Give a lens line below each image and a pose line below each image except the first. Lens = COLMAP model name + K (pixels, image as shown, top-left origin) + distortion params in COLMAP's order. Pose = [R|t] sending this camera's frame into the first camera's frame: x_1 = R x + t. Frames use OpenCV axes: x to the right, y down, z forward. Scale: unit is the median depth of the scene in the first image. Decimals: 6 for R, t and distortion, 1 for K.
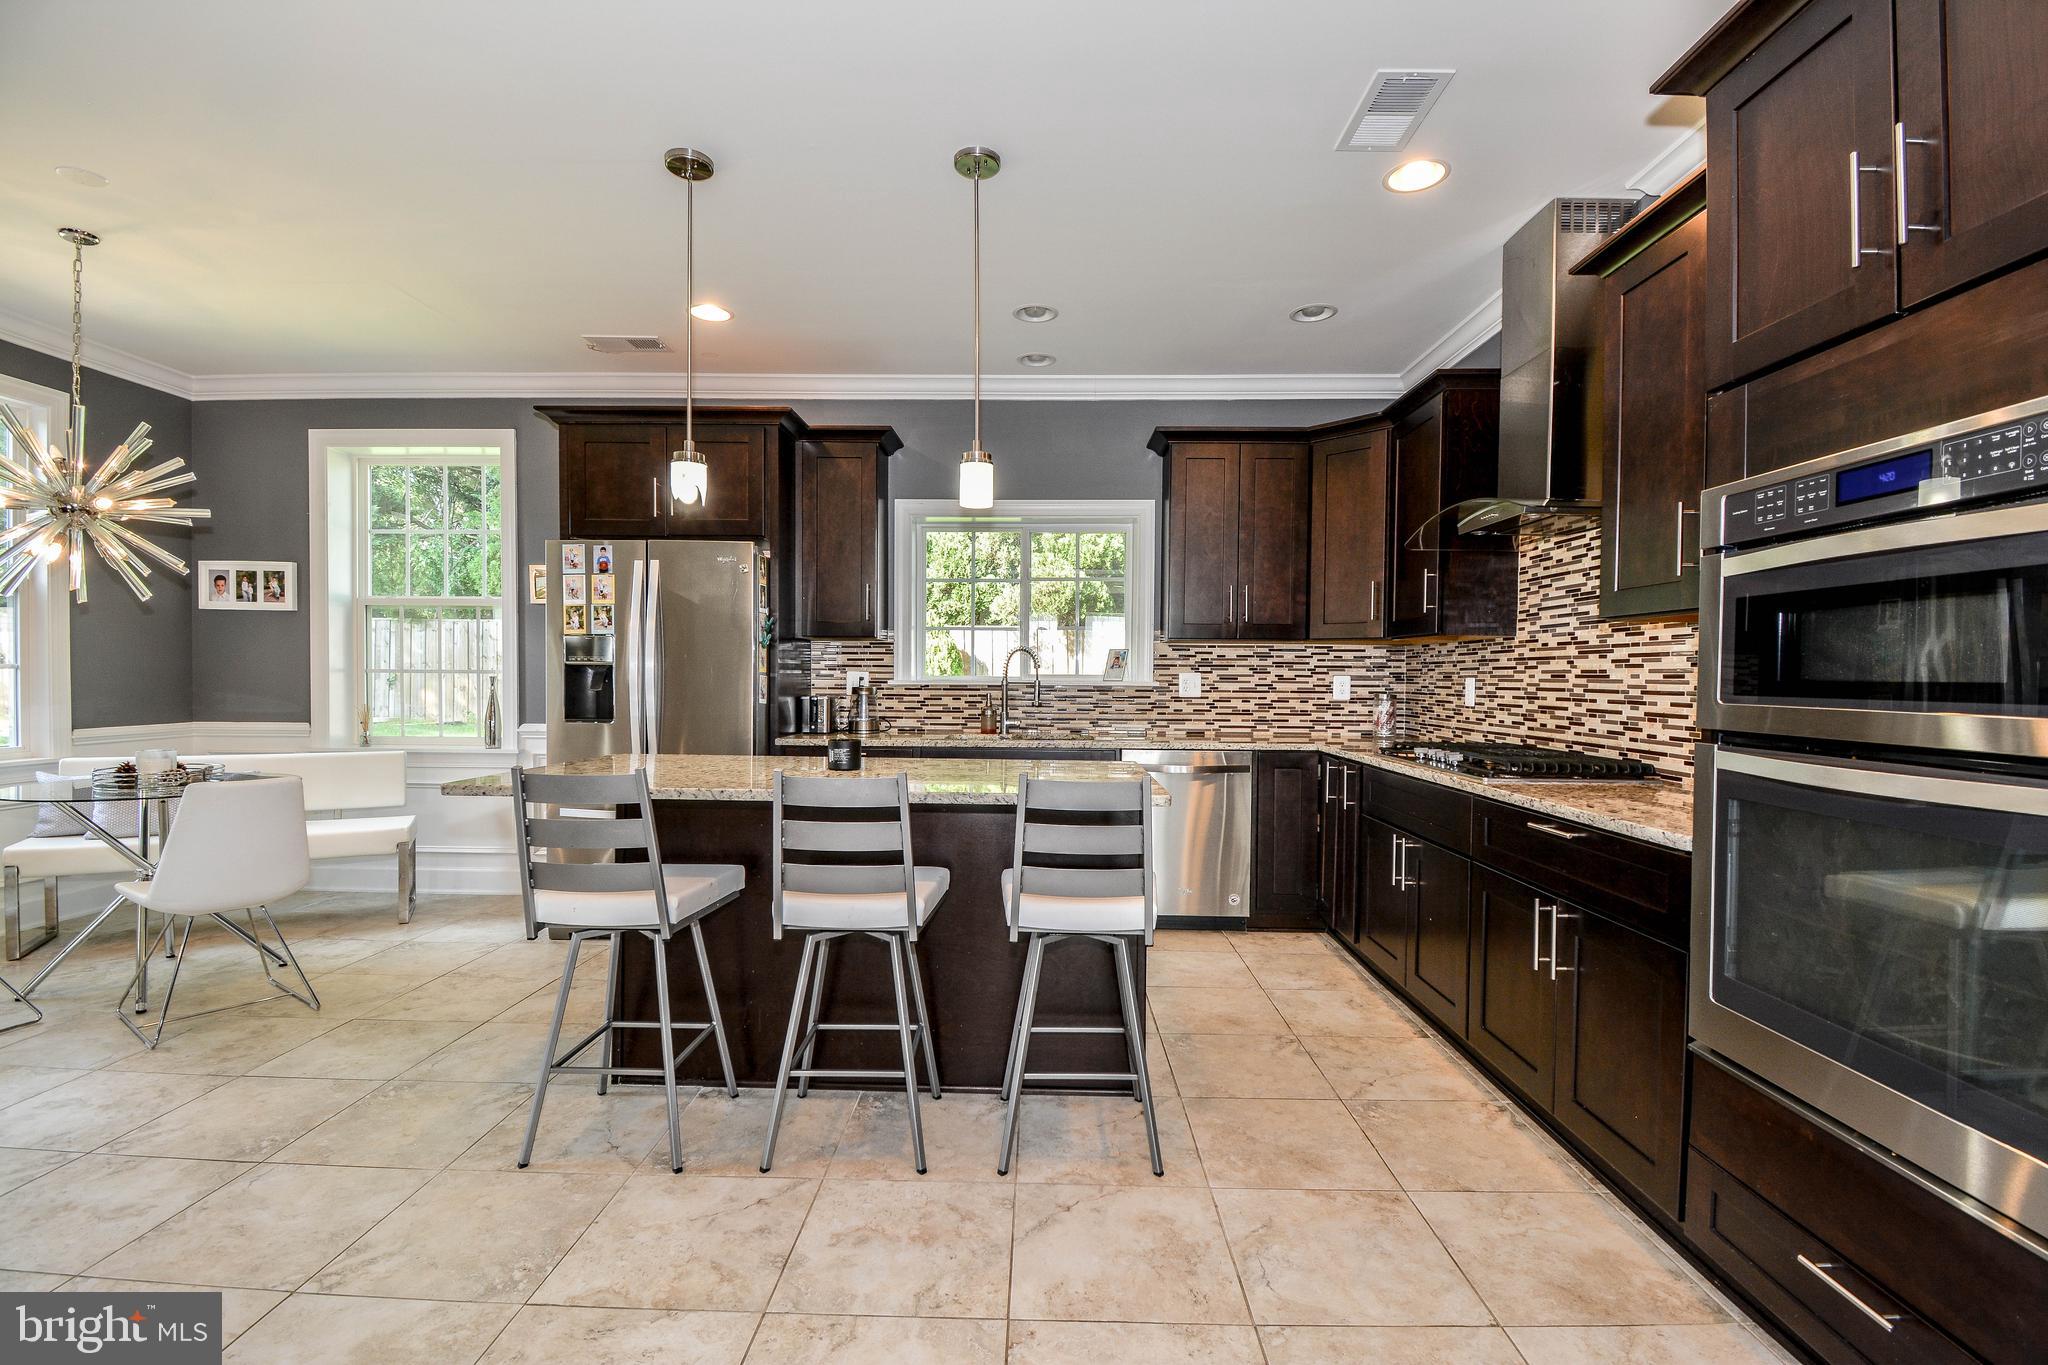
lens RADIAL K [[896.6, 0, 1032.6], [0, 896.6, 693.6], [0, 0, 1]] dist [0.007432, -0.020837]
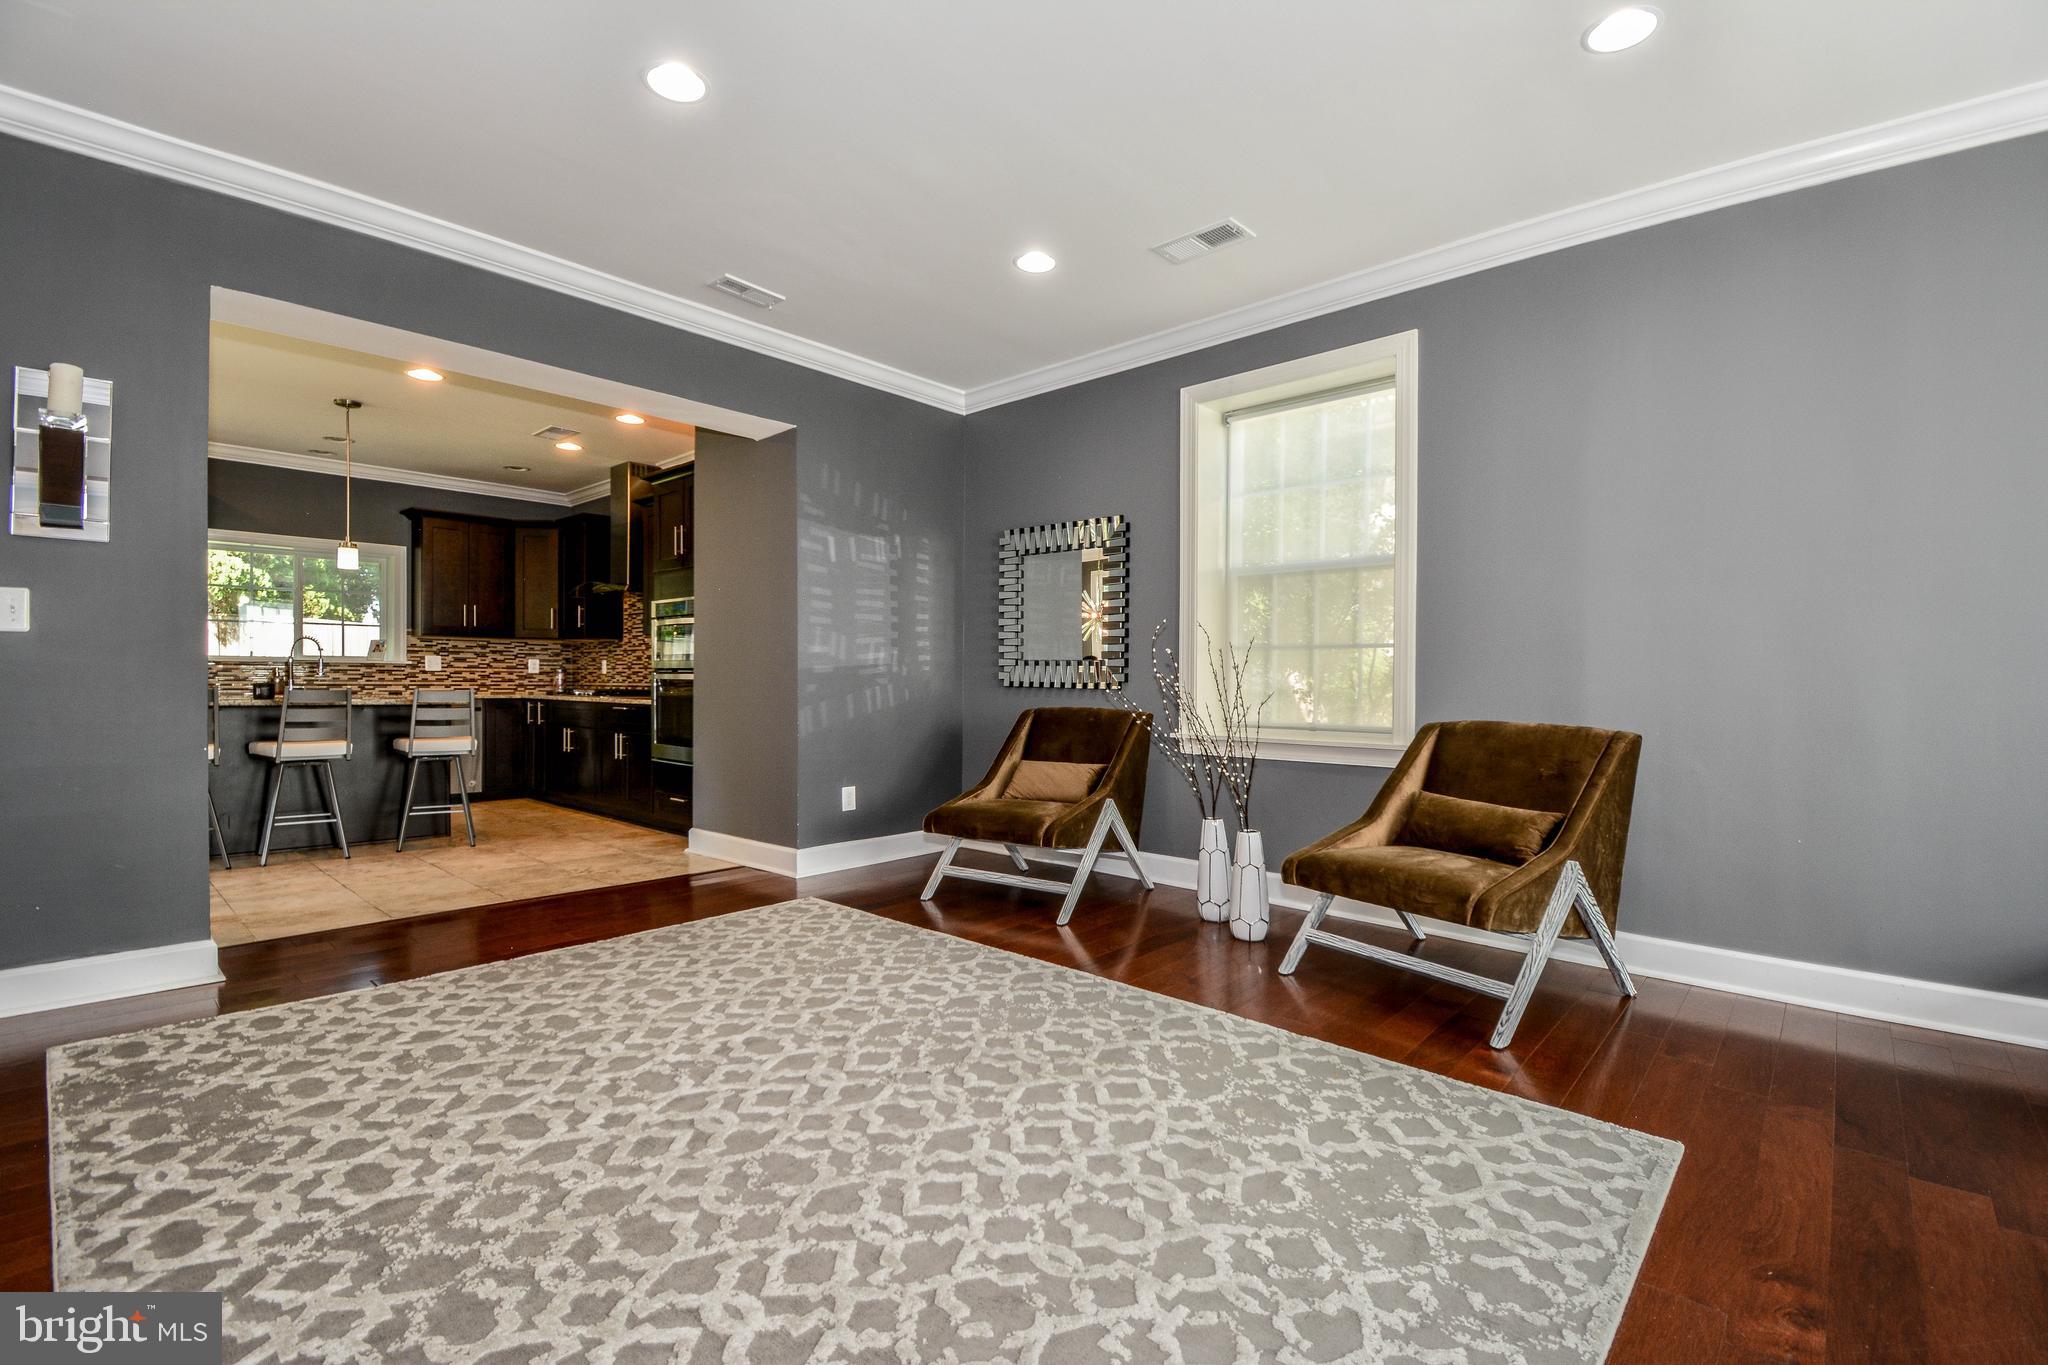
lens RADIAL K [[900.2, 0, 1026.6], [0, 900.2, 692.3], [0, 0, 1]] dist [0.012543, -0.019998]
pose [[0.662557, -0.010940, 0.748932, -0.354041], [0.011933, 0.999921, 0.004050, 0.051846], [-0.748916, 0.006254, 0.662635, -0.929528]]
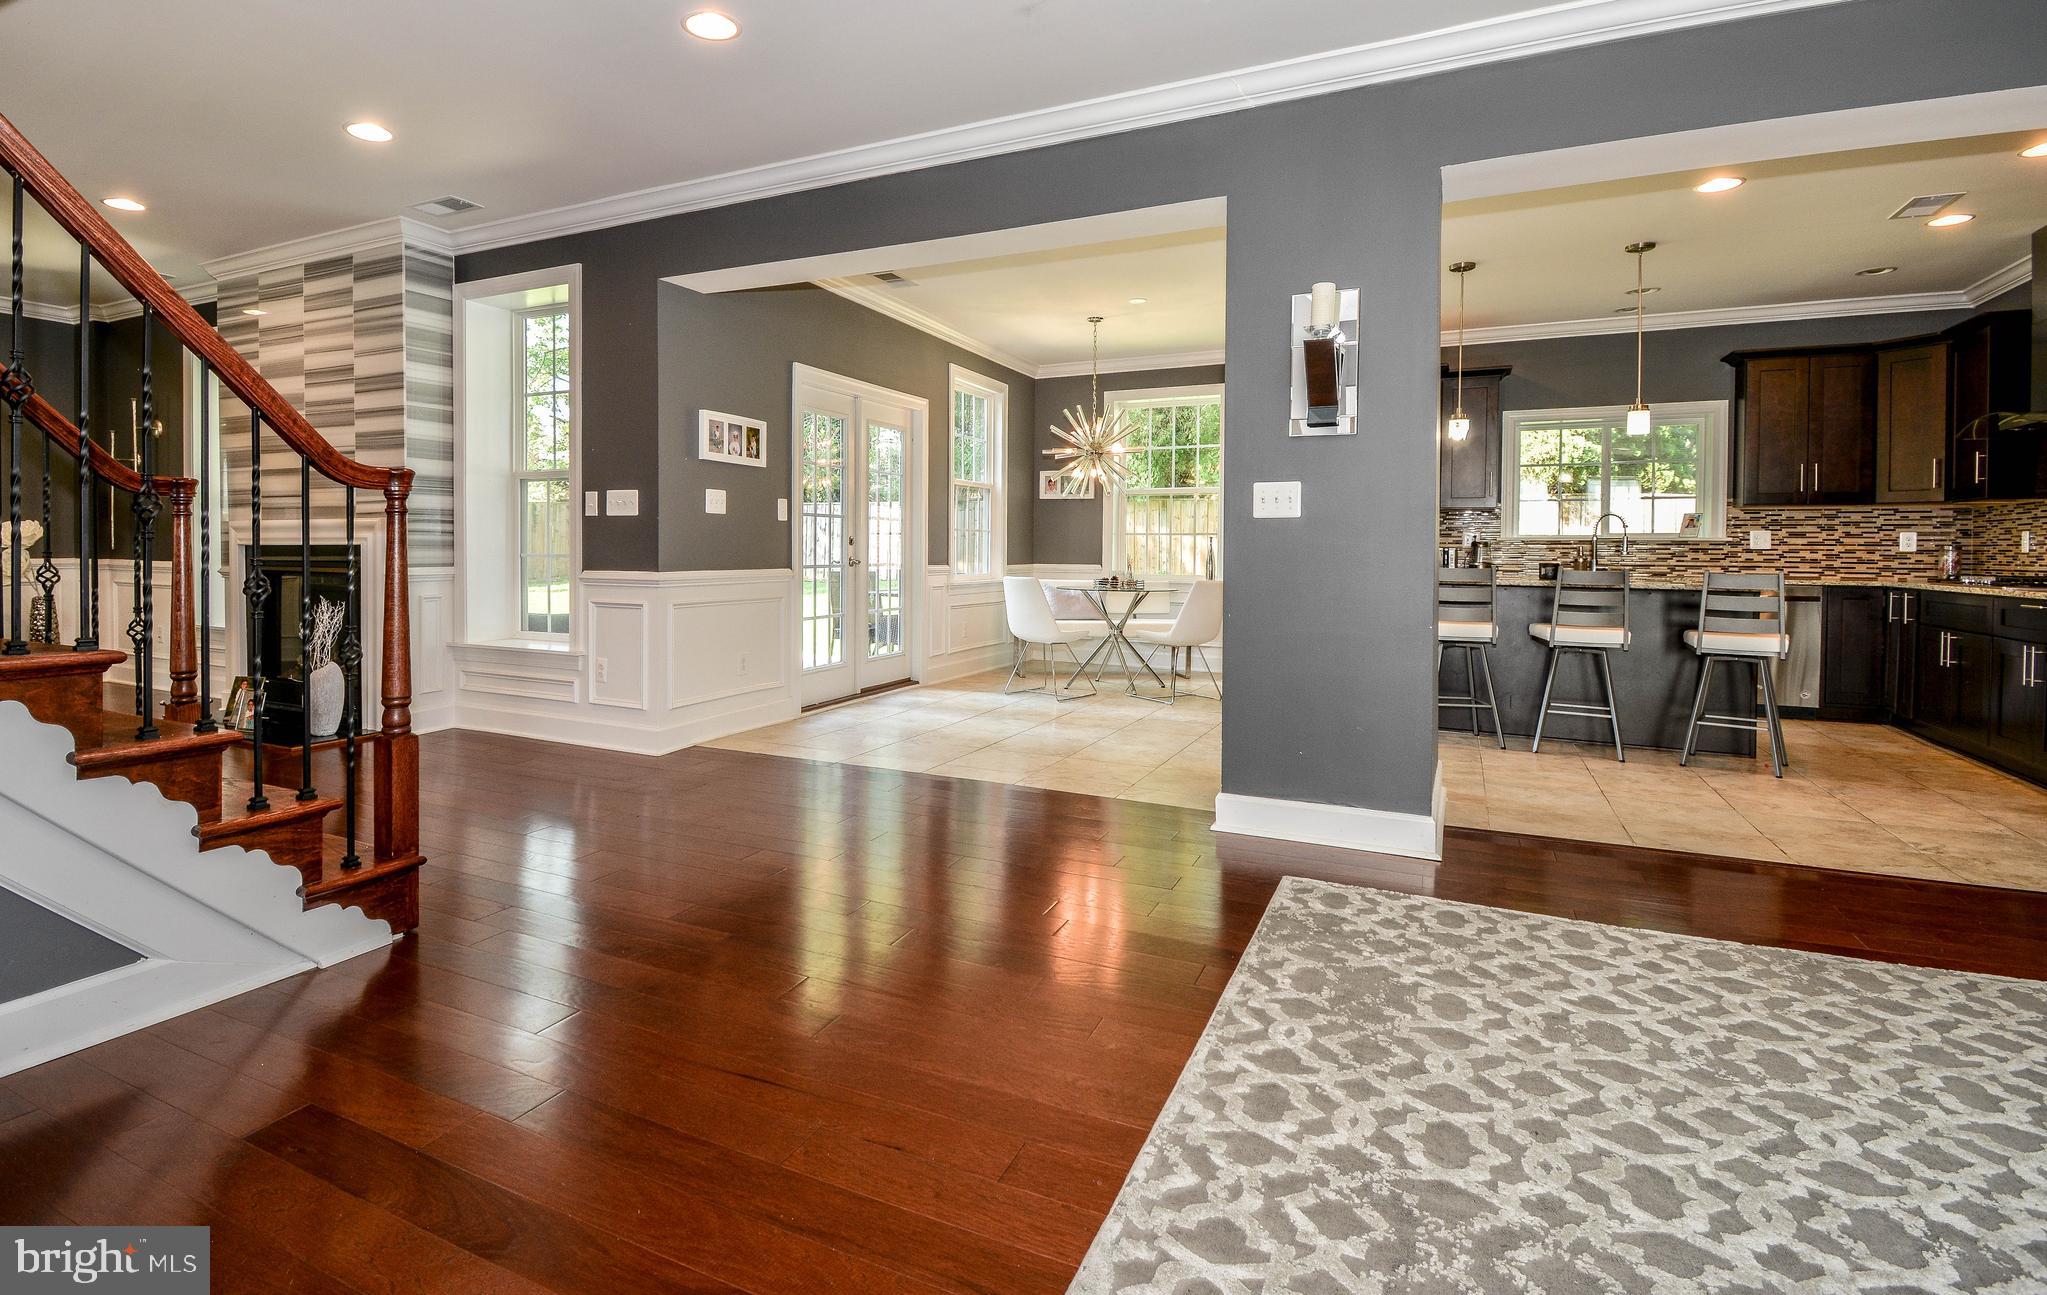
lens RADIAL K [[999.9, 0, 949.6], [0, 999.9, 561.3], [0, 0, 1]] dist [0.015724, -0.025015]
pose [[0.897281, 0.005886, -0.441420, -0.254919], [-0.011031, 0.999898, -0.009090, 0.050739], [0.441322, 0.013025, 0.897254, -0.870763]]
